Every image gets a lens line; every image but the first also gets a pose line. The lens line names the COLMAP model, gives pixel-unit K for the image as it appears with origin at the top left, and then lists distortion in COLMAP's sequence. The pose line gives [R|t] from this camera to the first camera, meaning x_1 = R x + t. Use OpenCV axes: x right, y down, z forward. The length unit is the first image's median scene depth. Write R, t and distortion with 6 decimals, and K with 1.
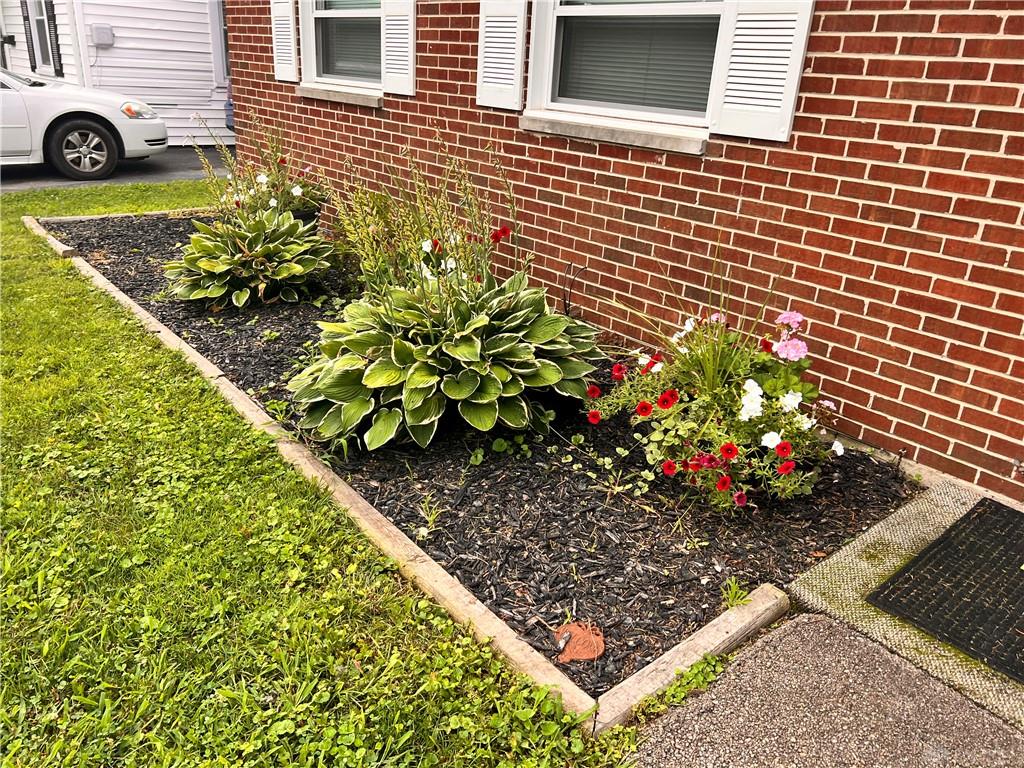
lens RADIAL K [[750.0, 0, 512.3], [0, 750.0, 384.1], [0, 0, 1]] dist [0.061120, -0.076582]
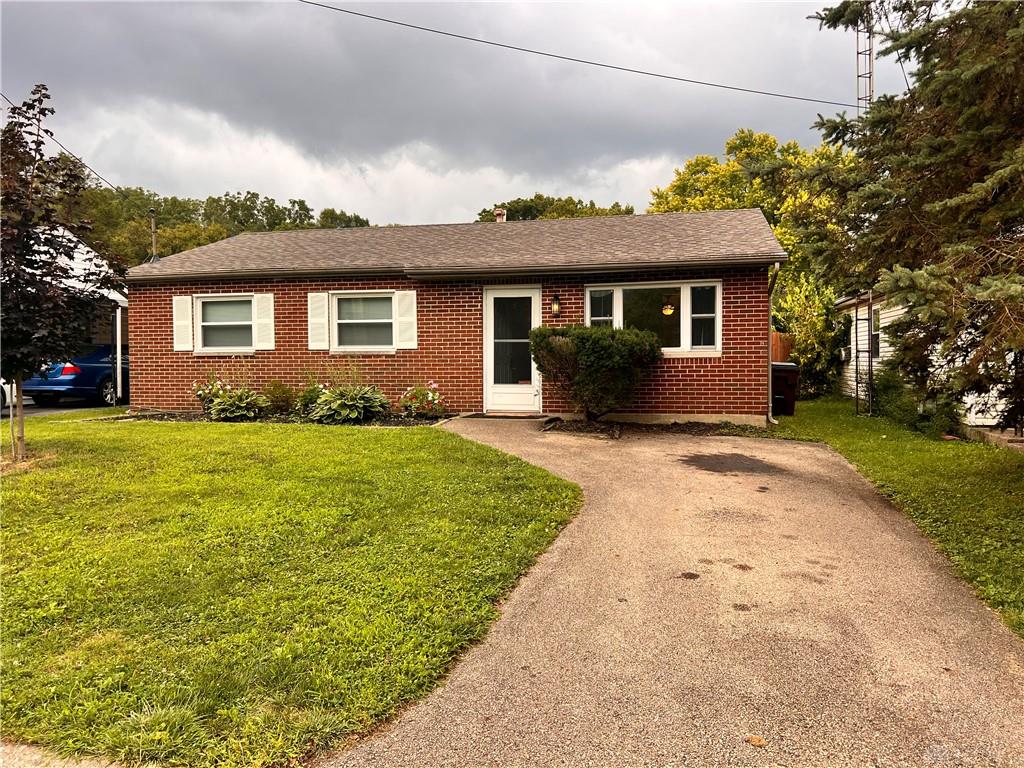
lens RADIAL K [[789.9, 0, 503.4], [0, 789.9, 383.0], [0, 0, 1]] dist [0.079470, -0.091530]
pose [[0.806379, -0.083040, 0.585540, -1.324071], [0.277208, 0.927662, -0.250199, 0.784893], [-0.522407, 0.364072, 0.771066, -1.855864]]
